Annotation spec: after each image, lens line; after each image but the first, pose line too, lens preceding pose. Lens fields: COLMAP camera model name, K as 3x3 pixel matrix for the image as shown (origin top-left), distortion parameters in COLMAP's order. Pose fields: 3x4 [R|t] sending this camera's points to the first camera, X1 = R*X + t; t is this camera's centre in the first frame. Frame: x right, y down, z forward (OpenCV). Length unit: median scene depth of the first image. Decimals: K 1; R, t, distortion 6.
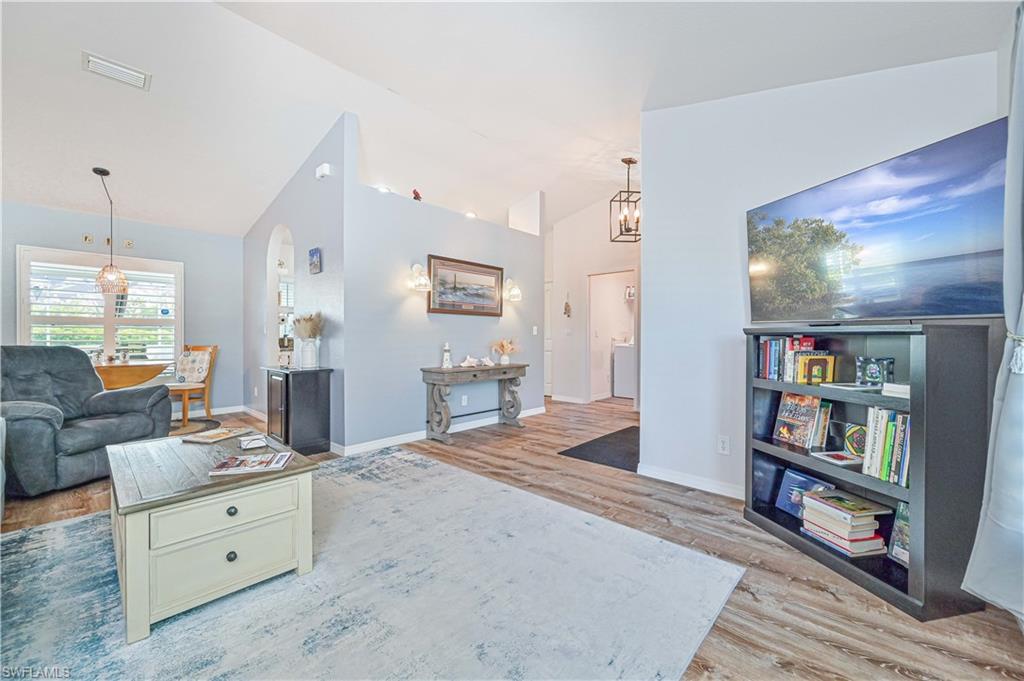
lens RADIAL K [[405.9, 0, 521.4], [0, 405.9, 339.9], [0, 0, 1]] dist [-0.000533, -0.000423]
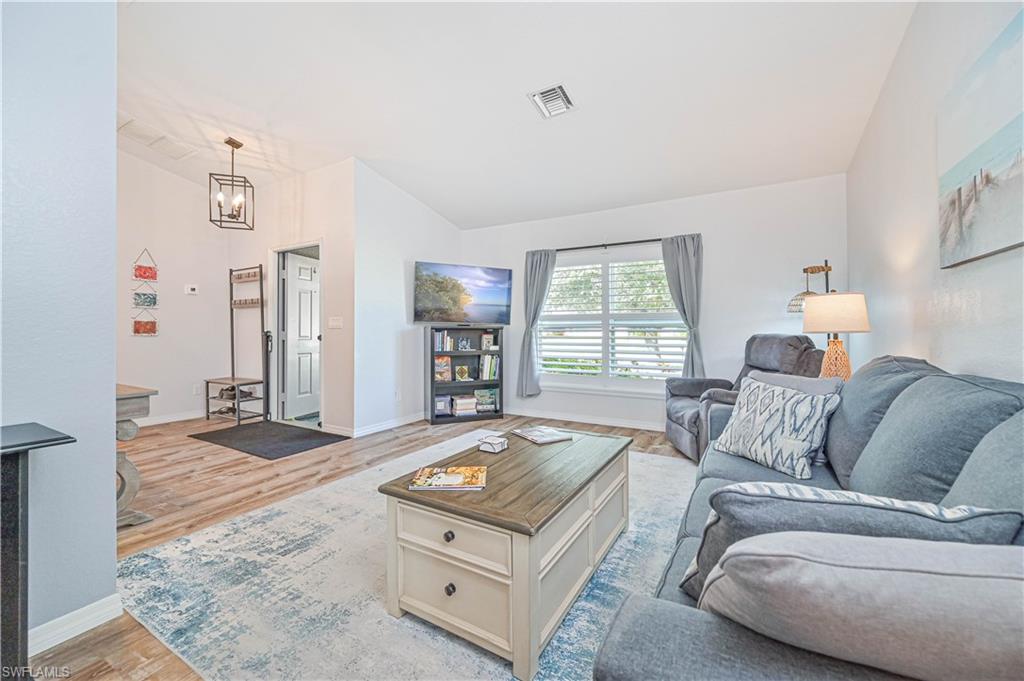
lens RADIAL K [[405.9, 0, 512.0], [0, 405.9, 334.9], [0, 0, 1]] dist [-0.000533, -0.000423]
pose [[-0.207741, -0.012482, 0.978104, -1.017542], [0.011513, 0.999818, 0.015204, -0.007360], [-0.978116, 0.014420, -0.207560, 0.744212]]
